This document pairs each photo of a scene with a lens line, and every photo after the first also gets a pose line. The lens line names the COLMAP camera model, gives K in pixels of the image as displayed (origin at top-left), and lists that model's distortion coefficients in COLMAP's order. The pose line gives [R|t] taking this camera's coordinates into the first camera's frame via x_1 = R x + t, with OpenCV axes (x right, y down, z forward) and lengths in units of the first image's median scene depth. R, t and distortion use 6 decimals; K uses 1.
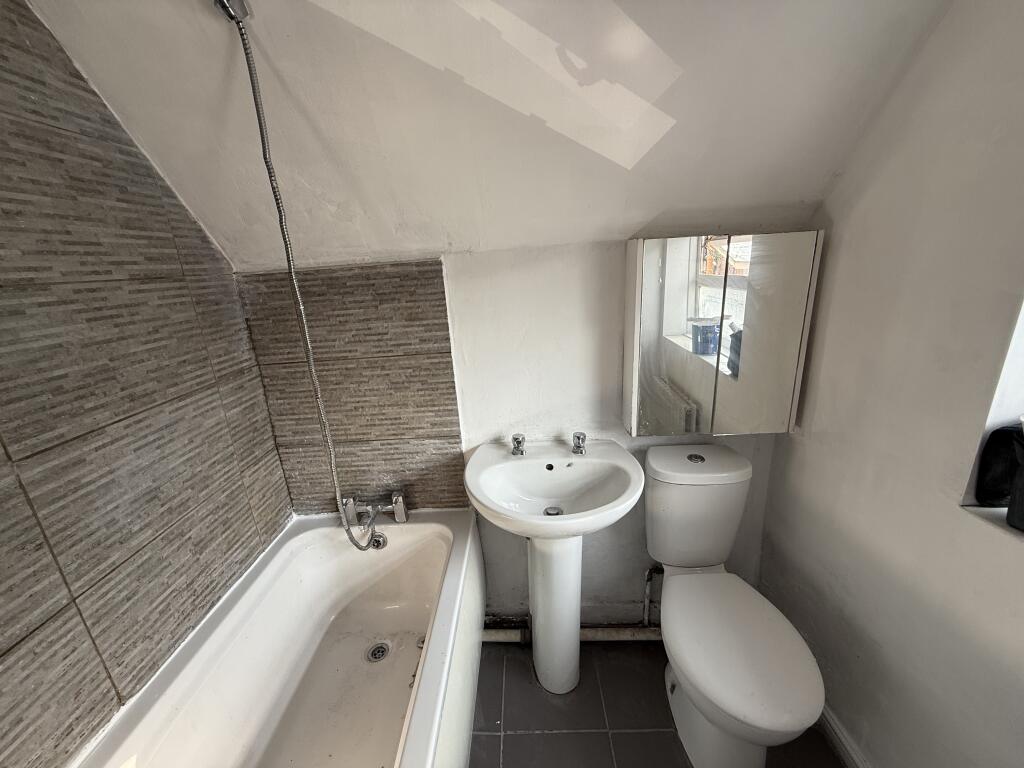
lens RADIAL K [[408.2, 0, 512.0], [0, 408.2, 384.0], [0, 0, 1]] dist [-0.000817, -0.000046]
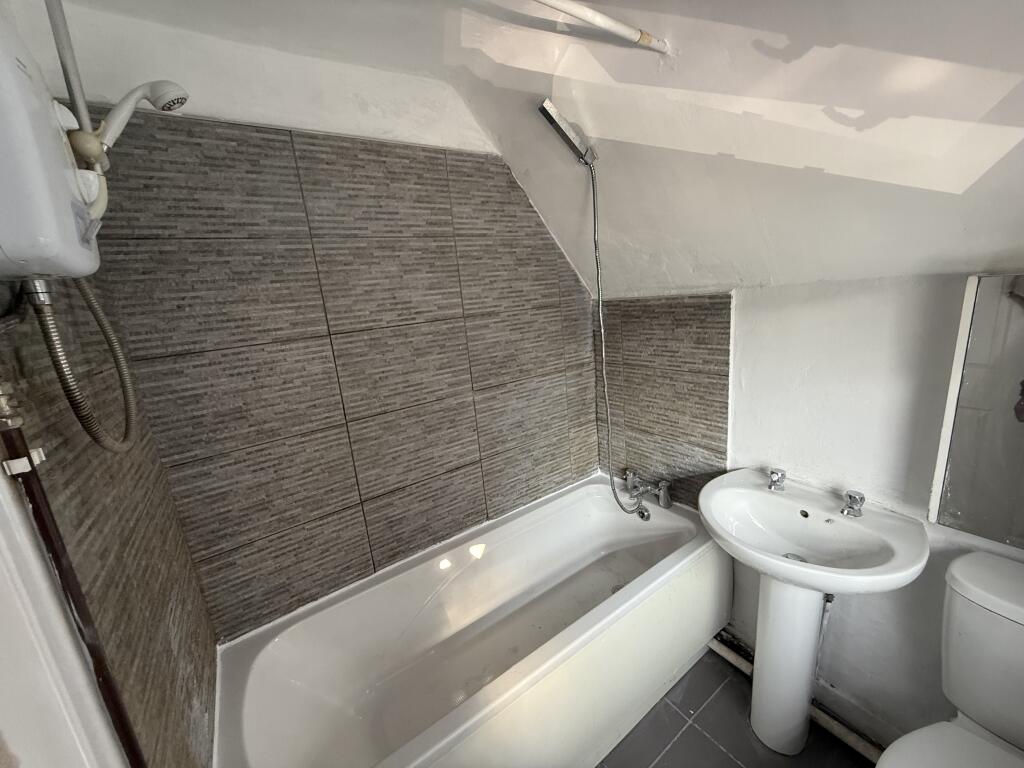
lens RADIAL K [[408.2, 0, 512.0], [0, 408.2, 384.0], [0, 0, 1]] dist [-0.000817, -0.000046]
pose [[0.593143, 0.188519, -0.782715, 0.380084], [-0.180226, 0.978618, 0.099127, -0.062456], [0.784666, 0.082269, 0.614436, -0.133895]]
